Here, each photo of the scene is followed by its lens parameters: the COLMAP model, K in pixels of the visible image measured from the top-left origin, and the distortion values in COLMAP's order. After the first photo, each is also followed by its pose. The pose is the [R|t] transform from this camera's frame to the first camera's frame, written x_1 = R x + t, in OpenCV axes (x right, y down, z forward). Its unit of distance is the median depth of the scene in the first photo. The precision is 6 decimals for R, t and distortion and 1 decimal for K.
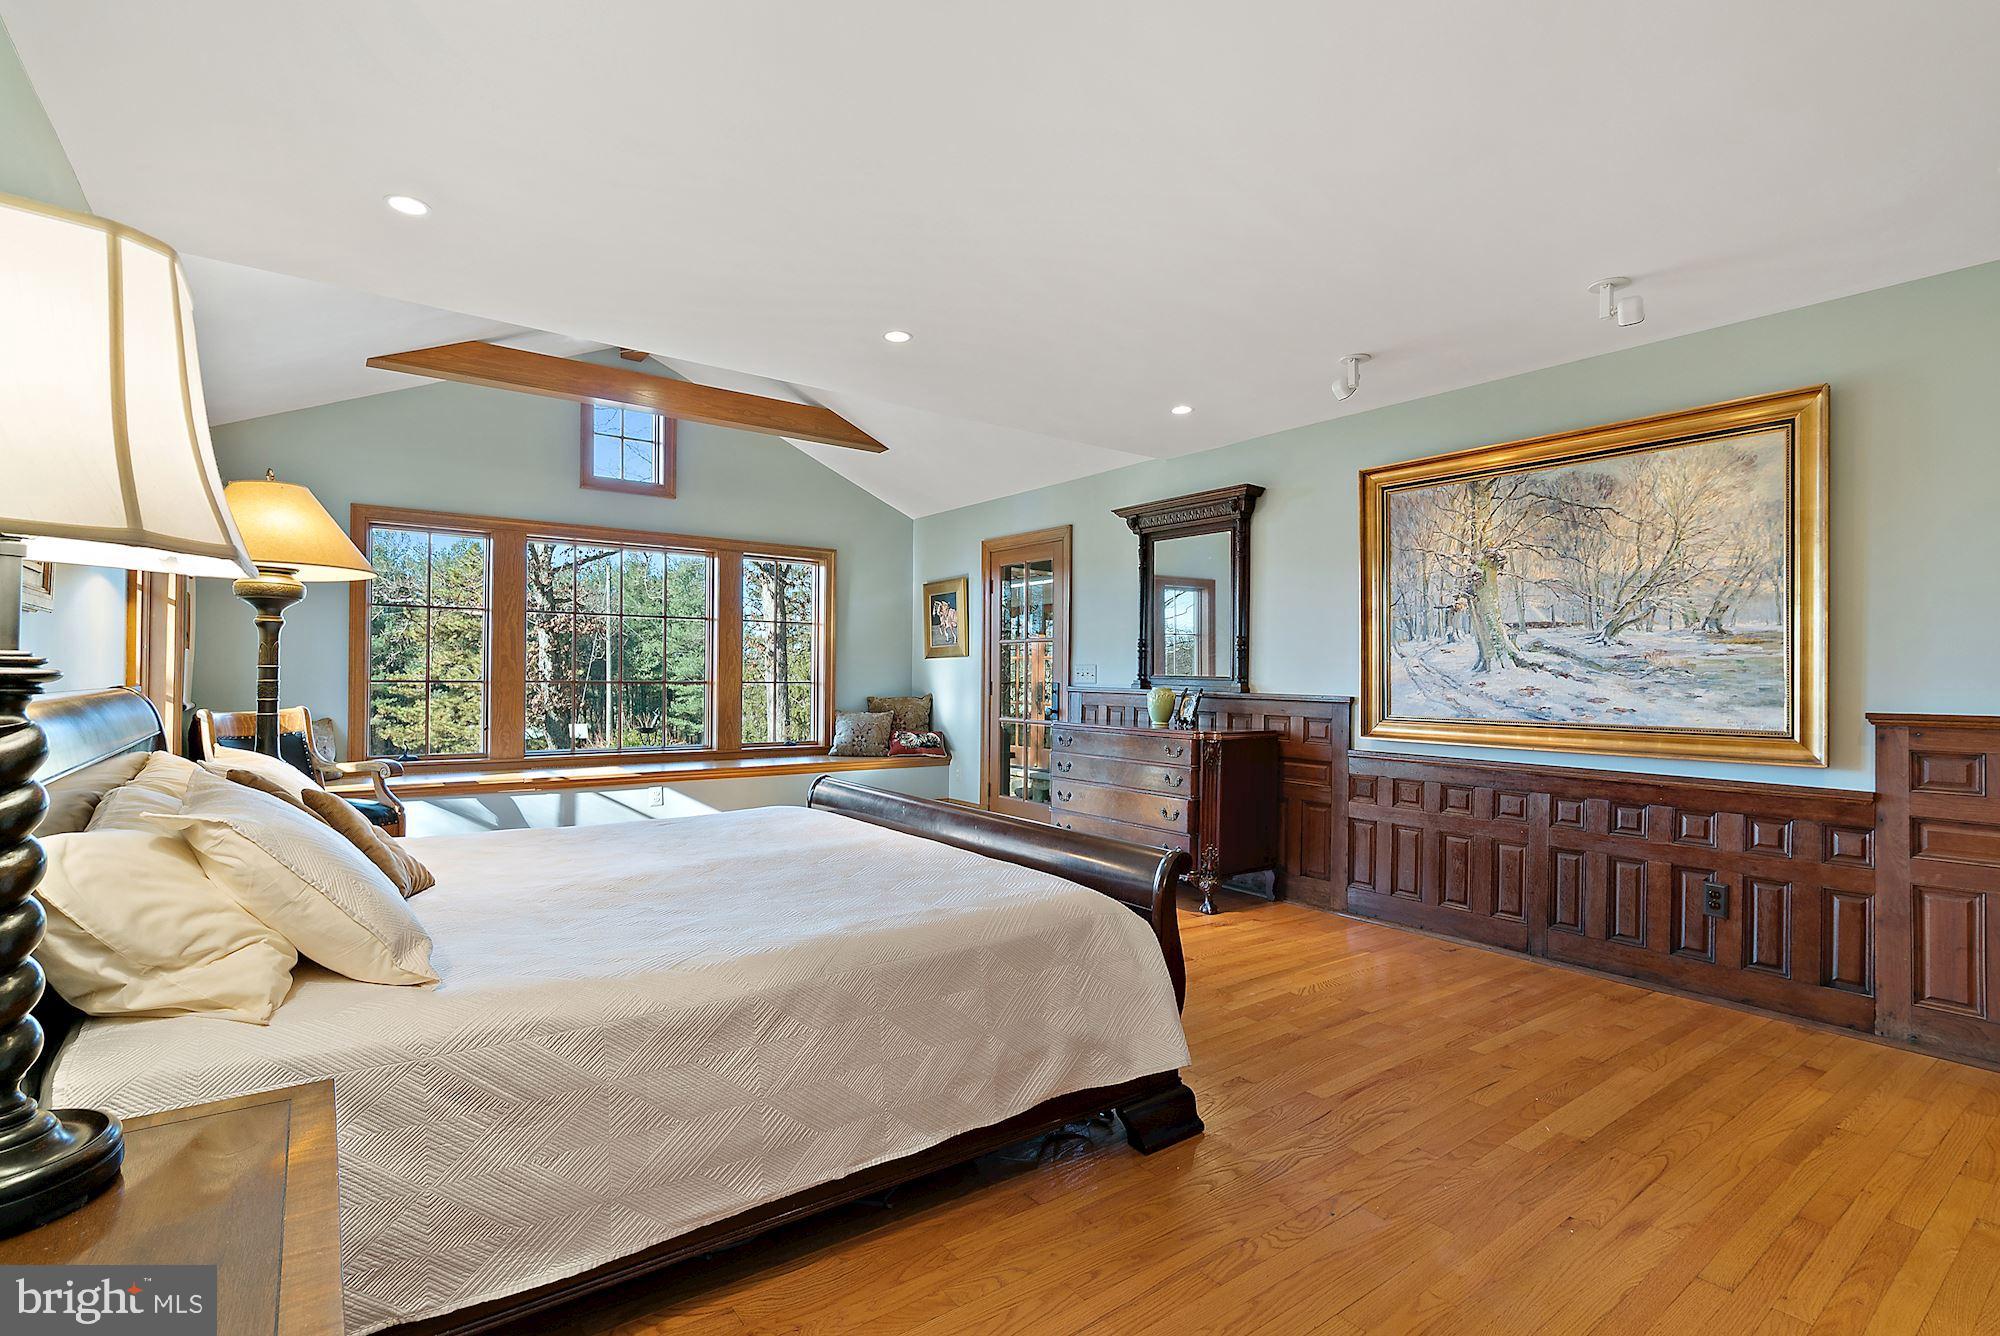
lens RADIAL K [[920.3, 0, 1000.0], [0, 920.3, 668.0], [0, 0, 1]] dist [-0.002467, 0.000762]
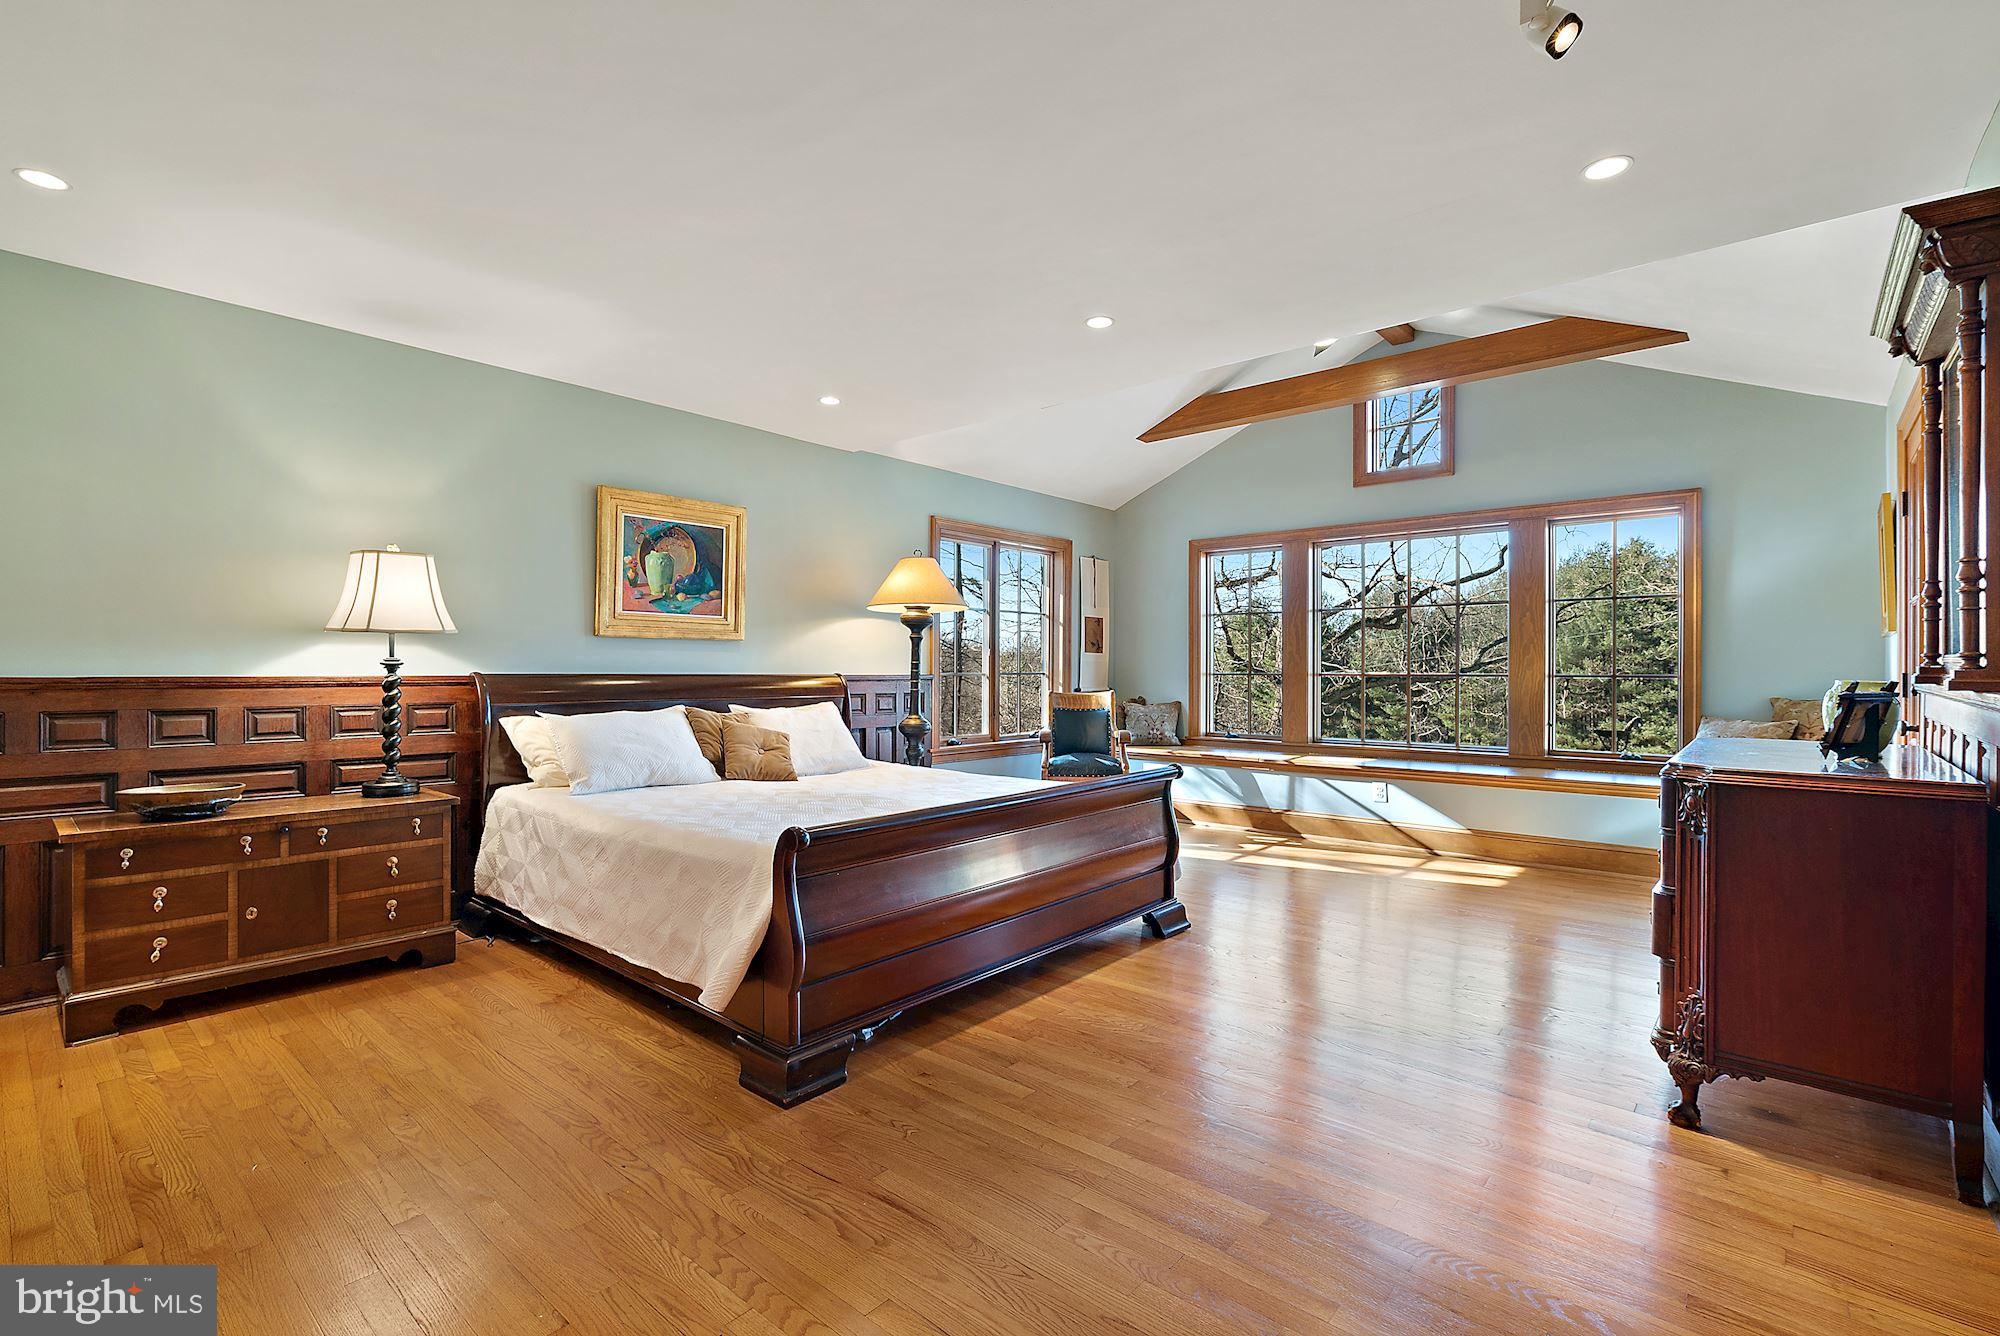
lens RADIAL K [[921.5, 0, 985.2], [0, 921.5, 678.1], [0, 0, 1]] dist [-0.004114, -0.000123]
pose [[0.210152, 0.006702, -0.977646, 0.492877], [0.009076, 0.999920, 0.008805, 0.006288], [0.977627, -0.010723, 0.210074, 0.391649]]
